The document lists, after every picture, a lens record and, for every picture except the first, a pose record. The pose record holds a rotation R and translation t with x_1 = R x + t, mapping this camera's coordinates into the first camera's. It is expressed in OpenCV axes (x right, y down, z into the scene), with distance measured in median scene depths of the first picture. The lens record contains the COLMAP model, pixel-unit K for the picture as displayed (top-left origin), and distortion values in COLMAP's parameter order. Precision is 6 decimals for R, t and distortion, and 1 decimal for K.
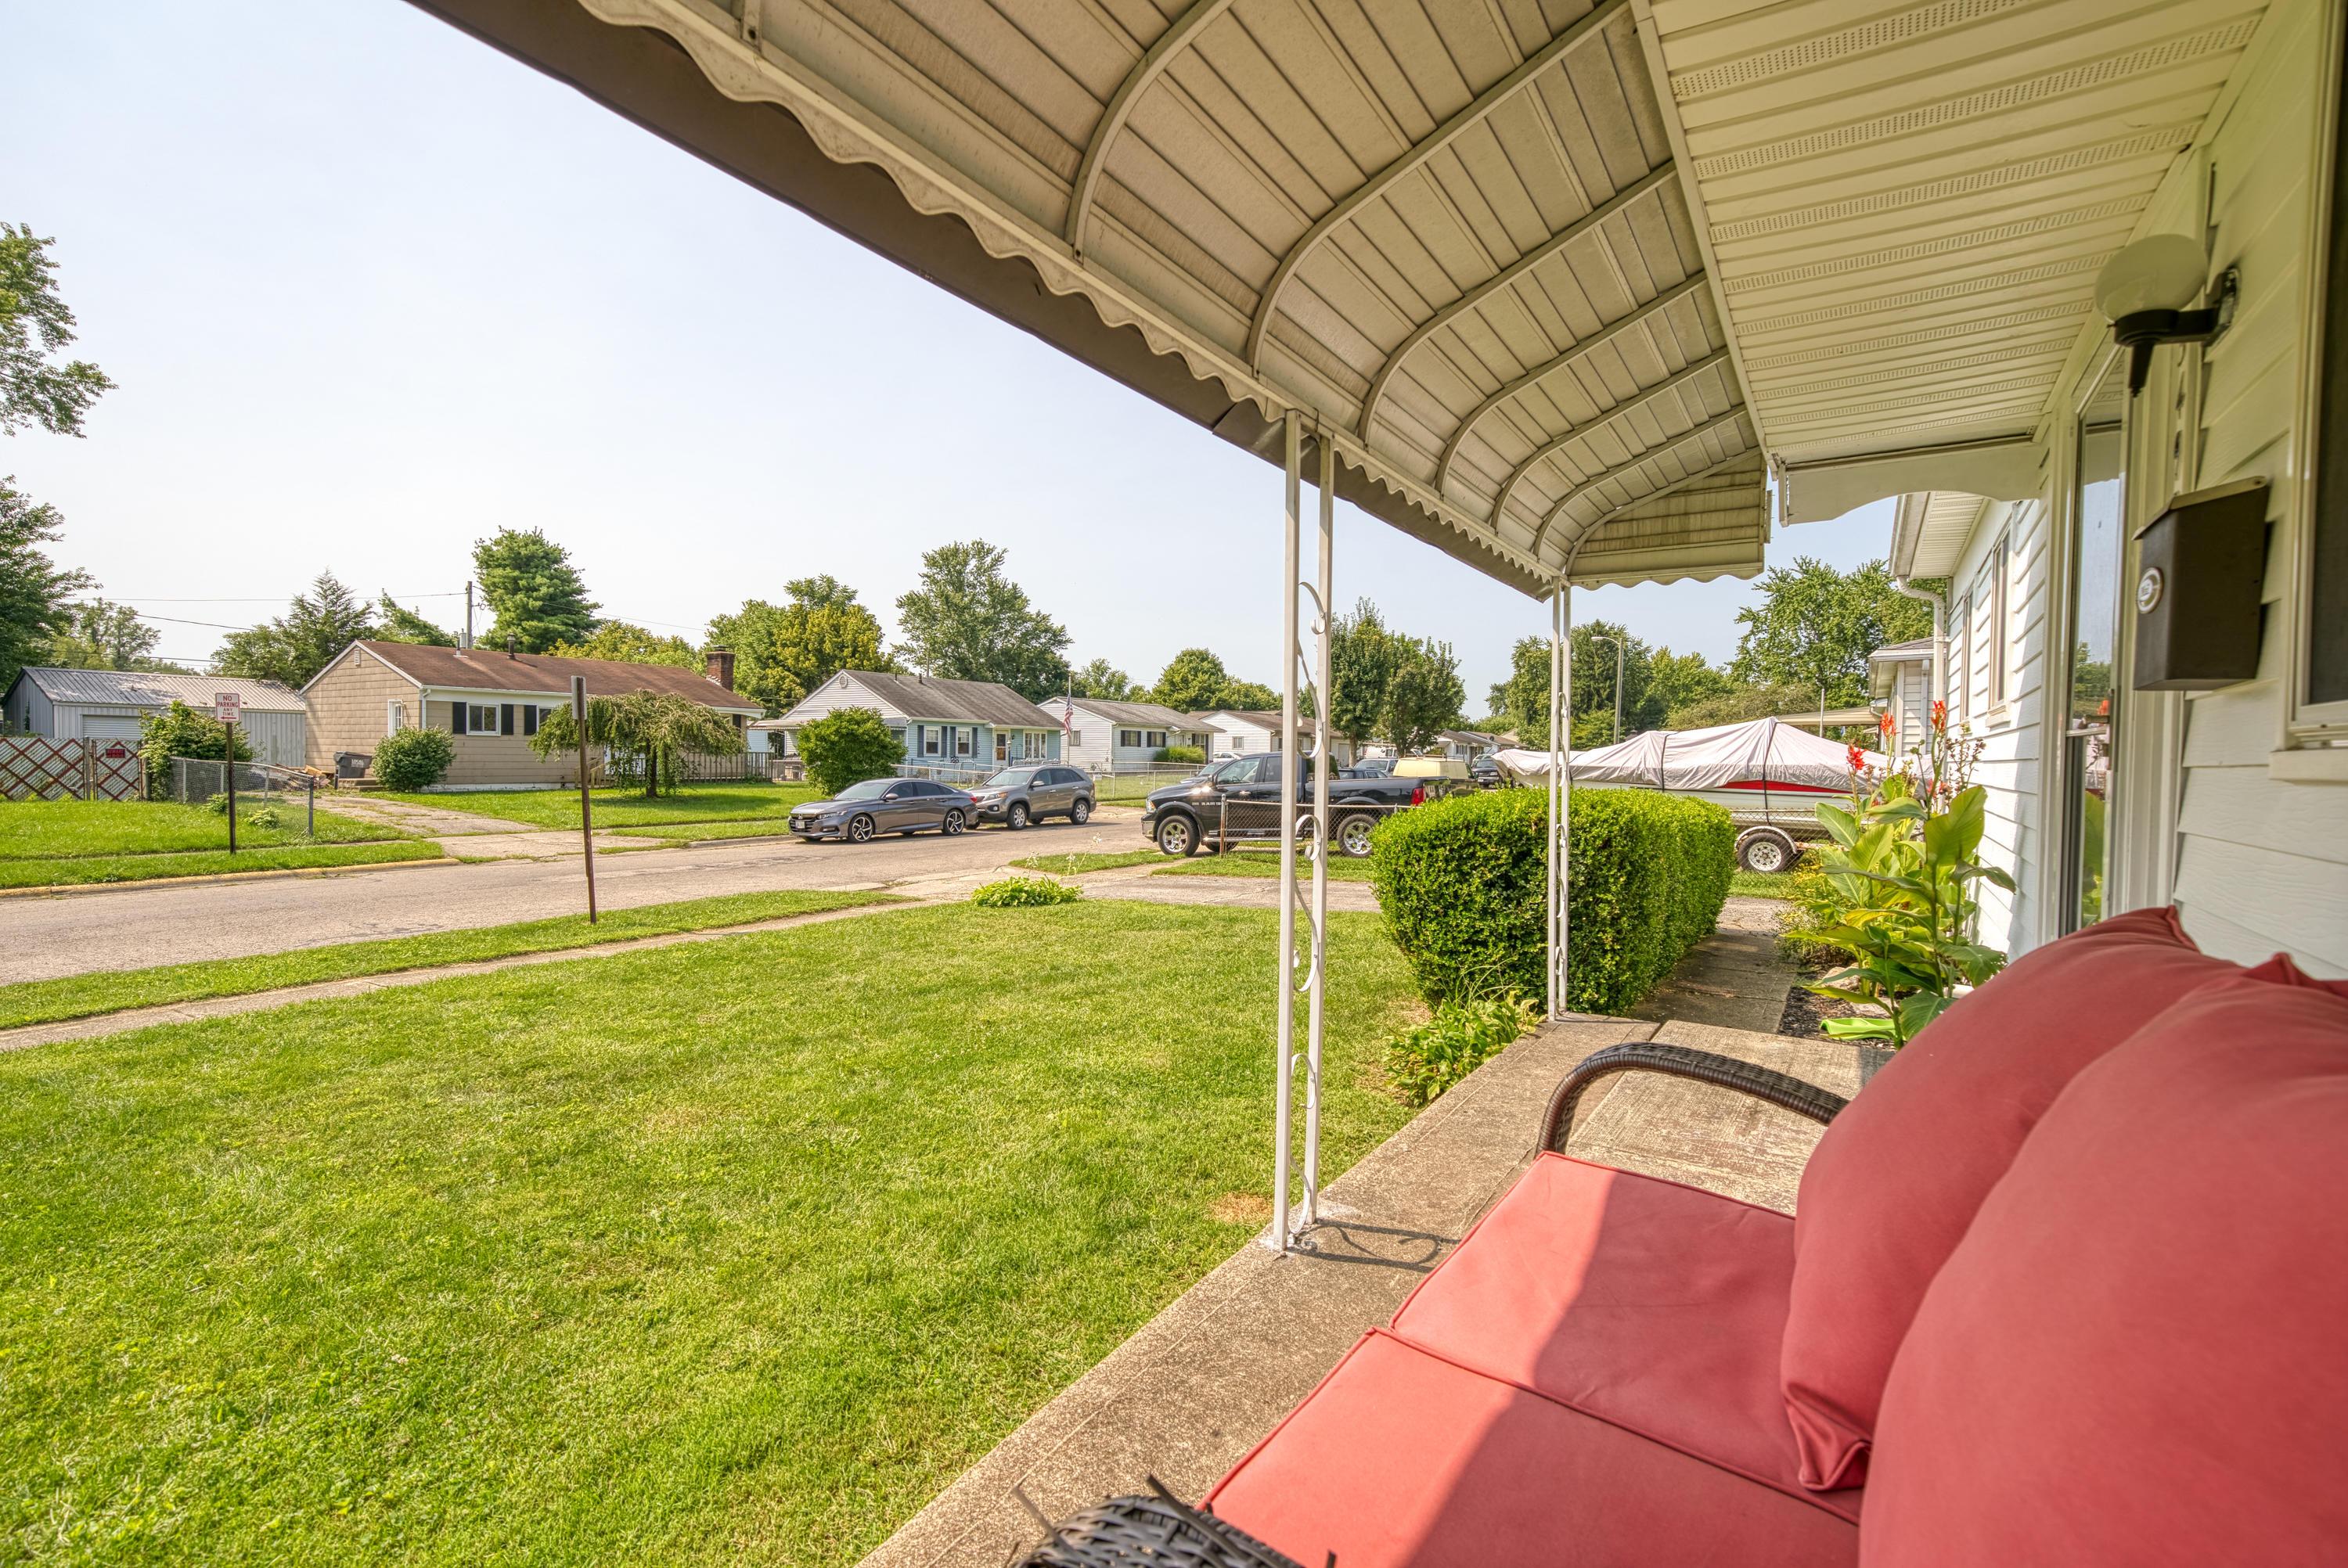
lens RADIAL K [[1046.0, 0, 1179.0], [0, 1046.0, 786.7], [0, 0, 1]] dist [-0.001292, 0.000189]
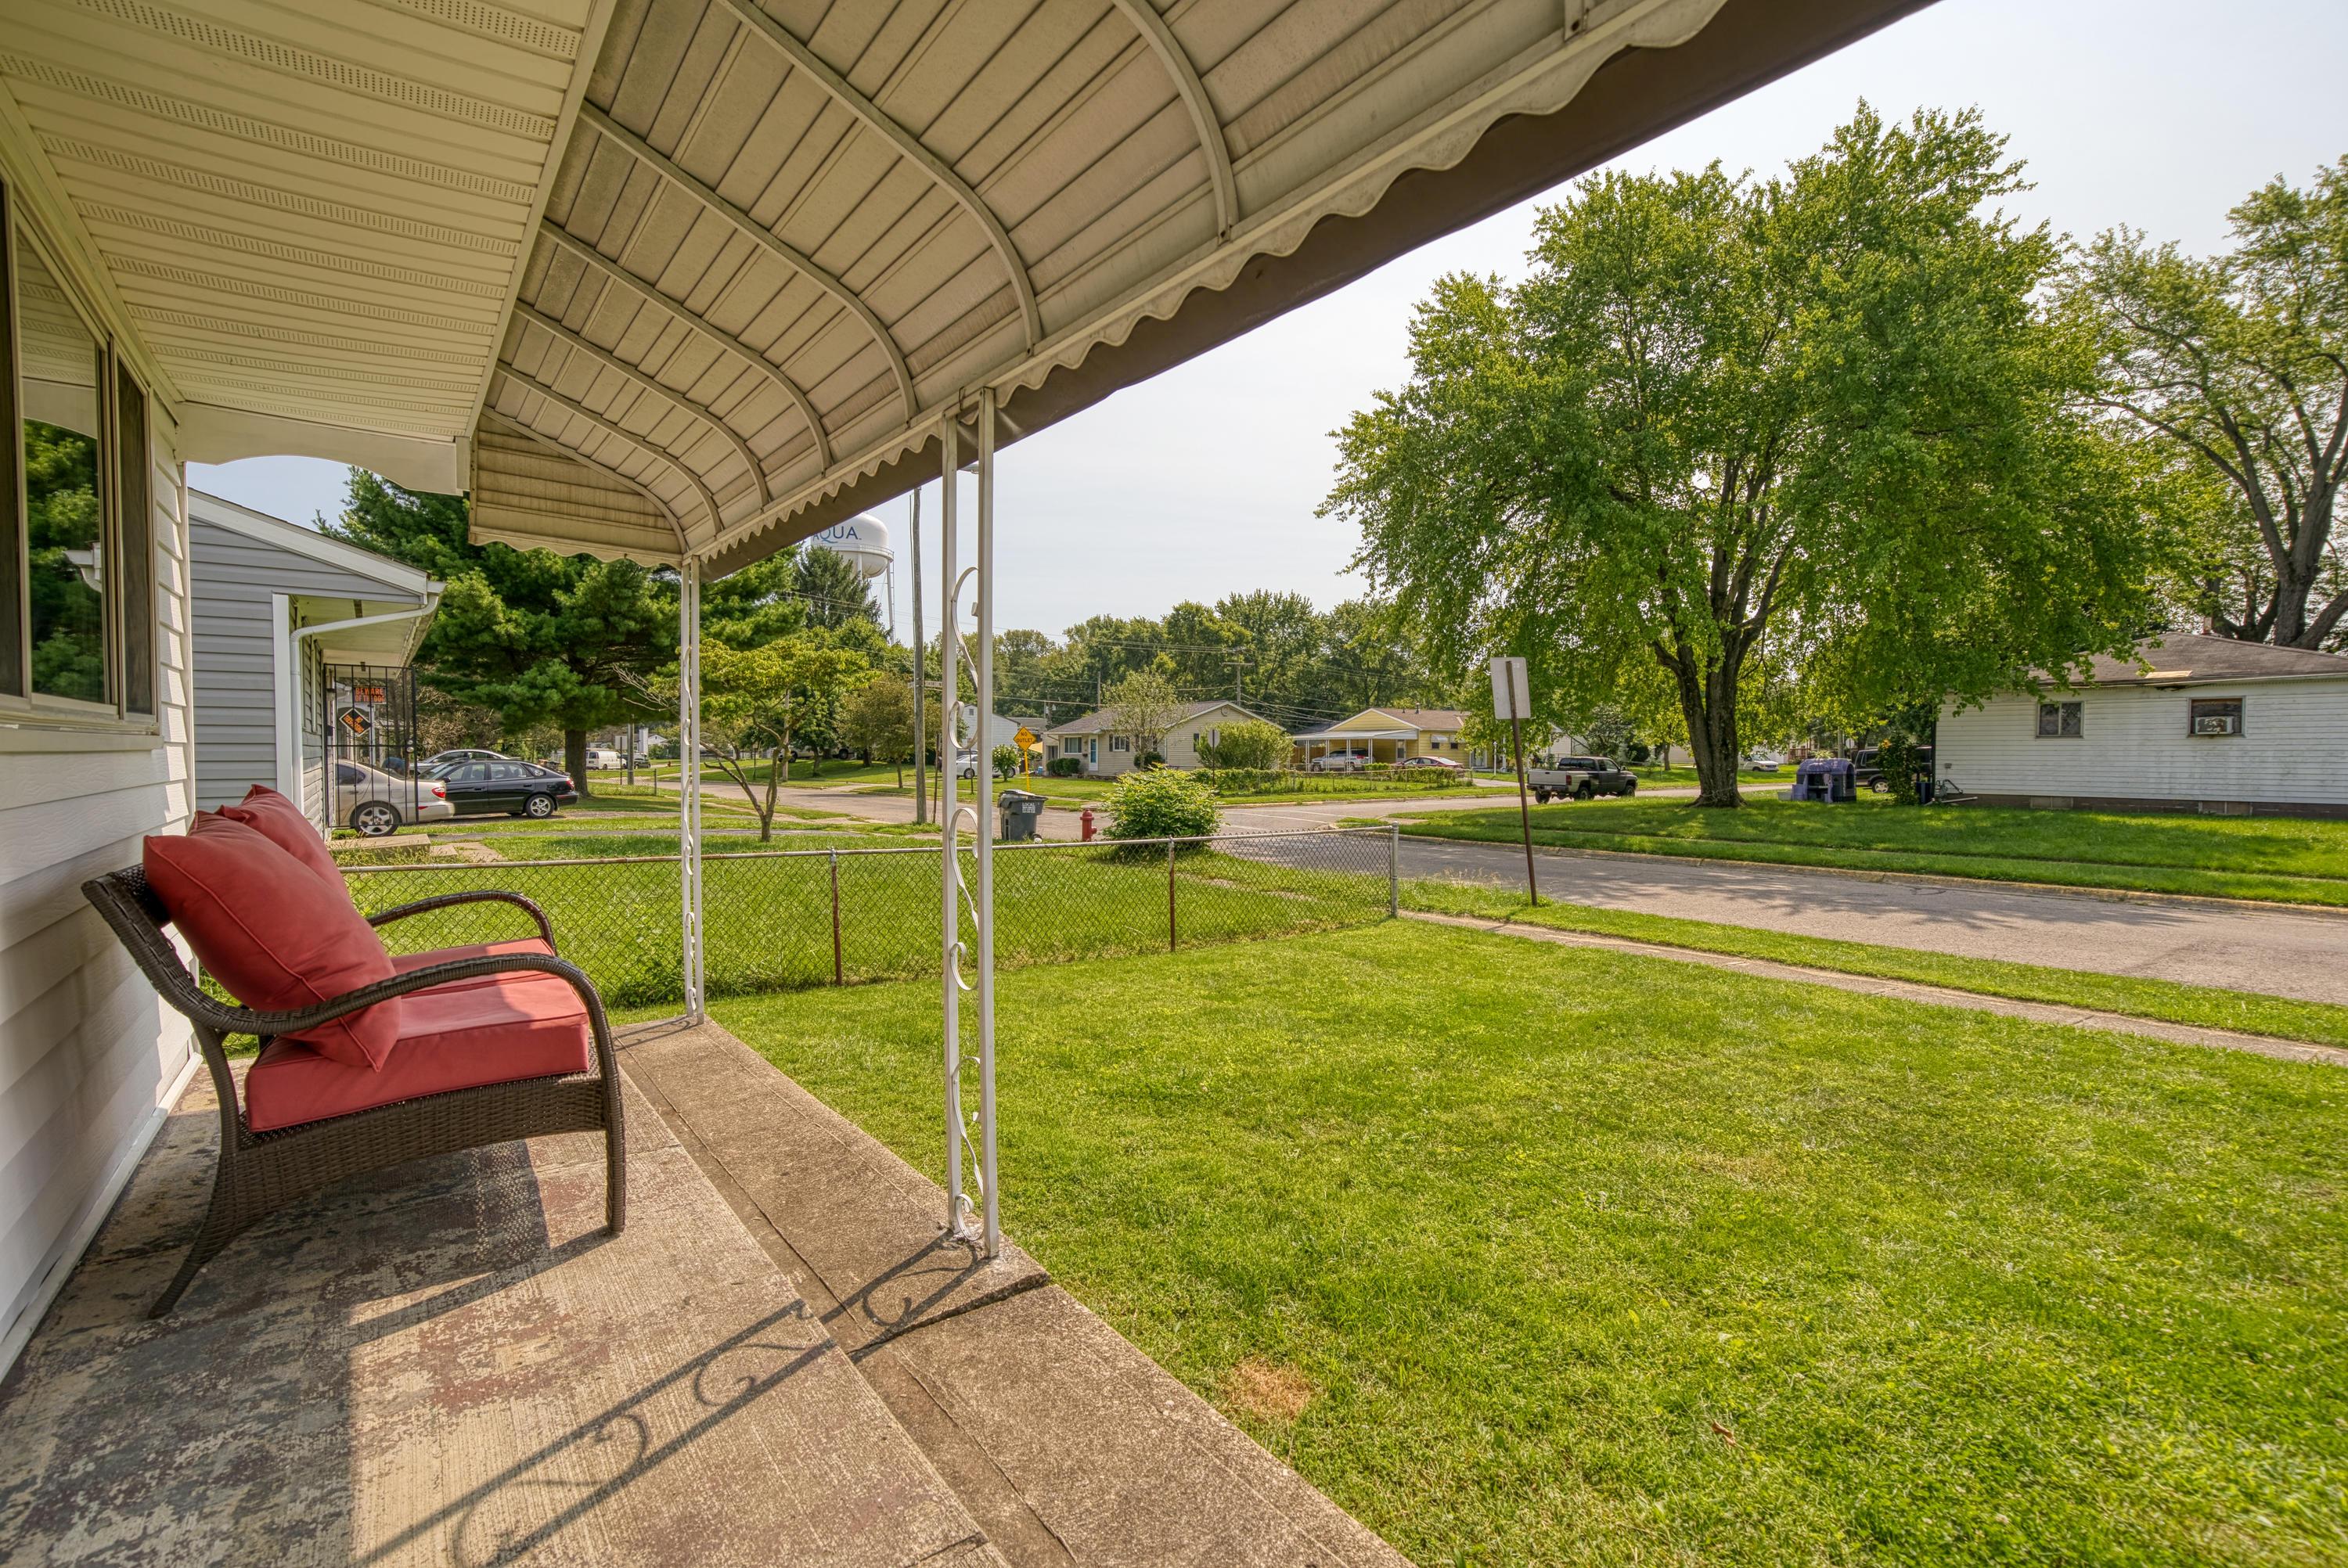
lens RADIAL K [[1046.0, 0, 1179.0], [0, 1046.0, 786.7], [0, 0, 1]] dist [-0.001292, 0.000189]
pose [[-0.336096, 0.013281, -0.941734, 0.790613], [-0.034810, 0.999042, 0.026513, -0.022044], [0.941184, 0.041692, -0.335312, 1.231301]]
